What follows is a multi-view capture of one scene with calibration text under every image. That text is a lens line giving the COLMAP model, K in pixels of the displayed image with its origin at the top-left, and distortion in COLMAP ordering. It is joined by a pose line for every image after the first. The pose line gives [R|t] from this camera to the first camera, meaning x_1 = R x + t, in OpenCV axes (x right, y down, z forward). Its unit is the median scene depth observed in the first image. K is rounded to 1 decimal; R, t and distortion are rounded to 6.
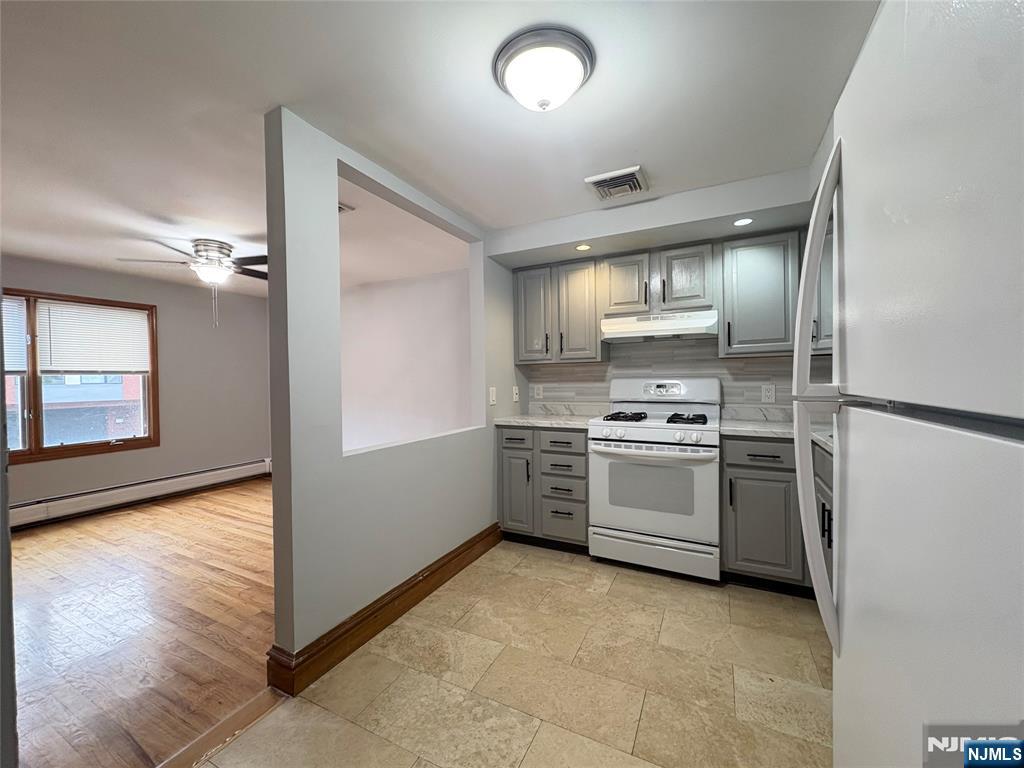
lens RADIAL K [[406.7, 0, 508.7], [0, 406.7, 380.8], [0, 0, 1]] dist [-0.000479, 0.000567]
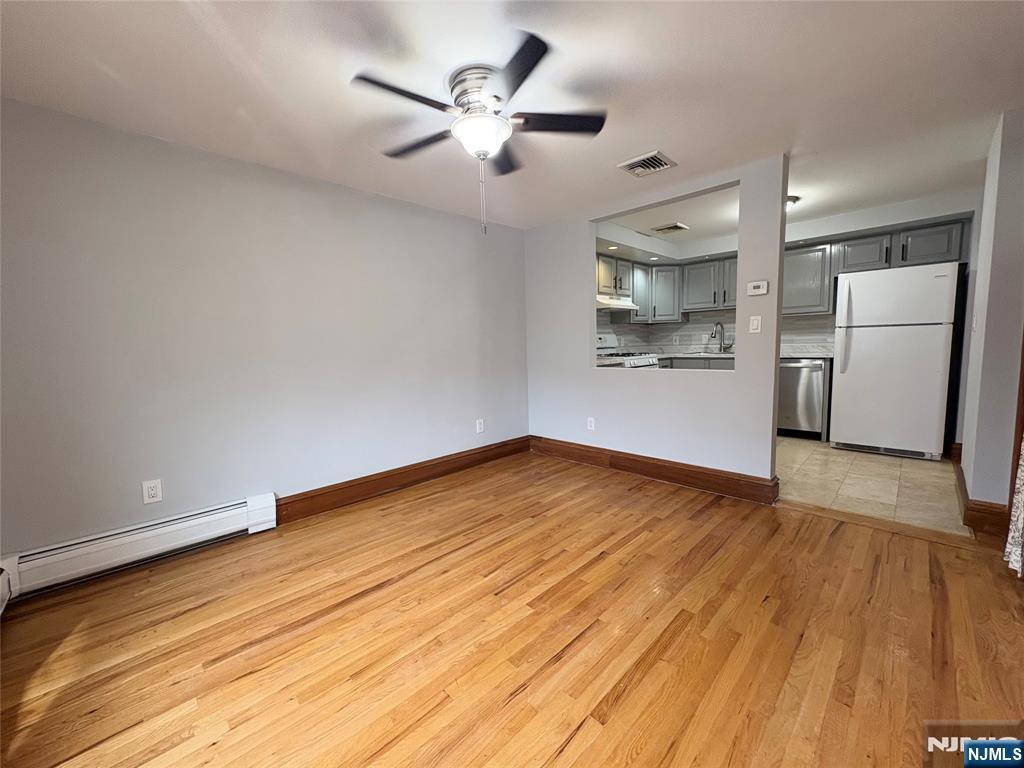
lens RADIAL K [[406.7, 0, 509.7], [0, 406.7, 386.0], [0, 0, 1]] dist [-0.000479, 0.000567]
pose [[0.311203, -0.100125, 0.945054, -1.480364], [0.033219, 0.994973, 0.094474, 0.039636], [-0.949763, 0.001993, 0.312965, 0.899182]]
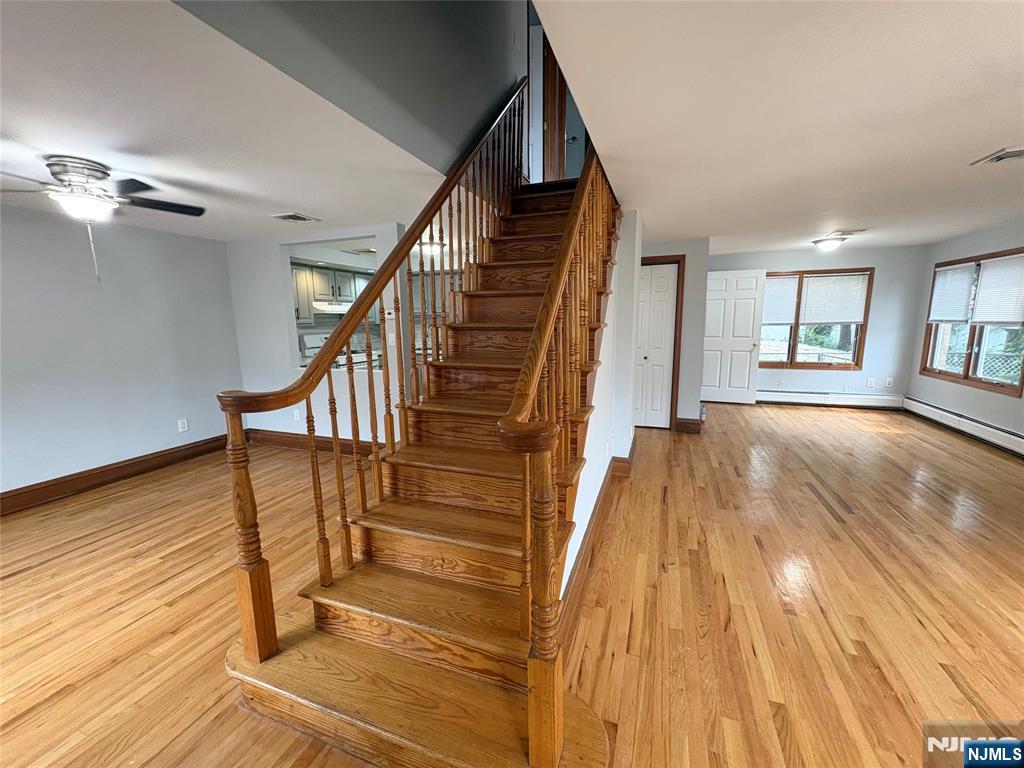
lens RADIAL K [[406.7, 0, 511.5], [0, 406.7, 387.1], [0, 0, 1]] dist [-0.000479, 0.000567]
pose [[-0.119589, -0.154816, 0.980679, -1.810988], [0.020174, 0.987185, 0.158303, -0.049669], [-0.992618, 0.038715, -0.114934, 0.385854]]
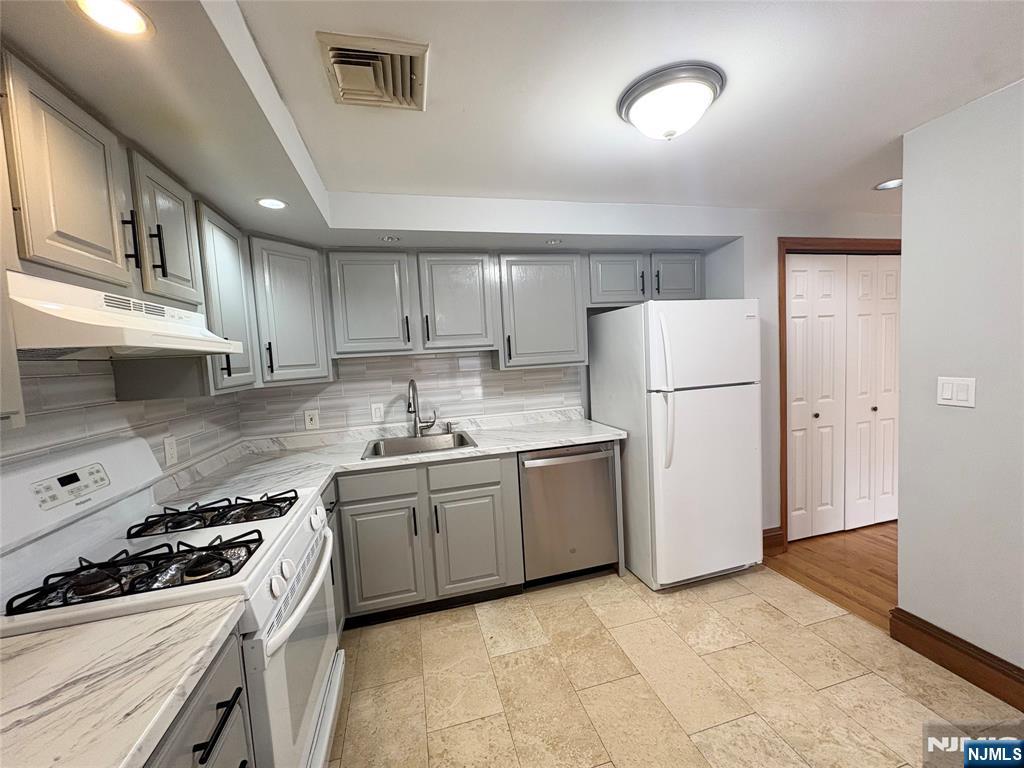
lens RADIAL K [[406.7, 0, 513.7], [0, 406.7, 383.4], [0, 0, 1]] dist [-0.000479, 0.000567]
pose [[-0.668565, 0.001496, 0.743653, -0.204173], [0.069783, 0.995712, 0.060733, -0.076252], [-0.740373, 0.092498, -0.665802, 1.016713]]
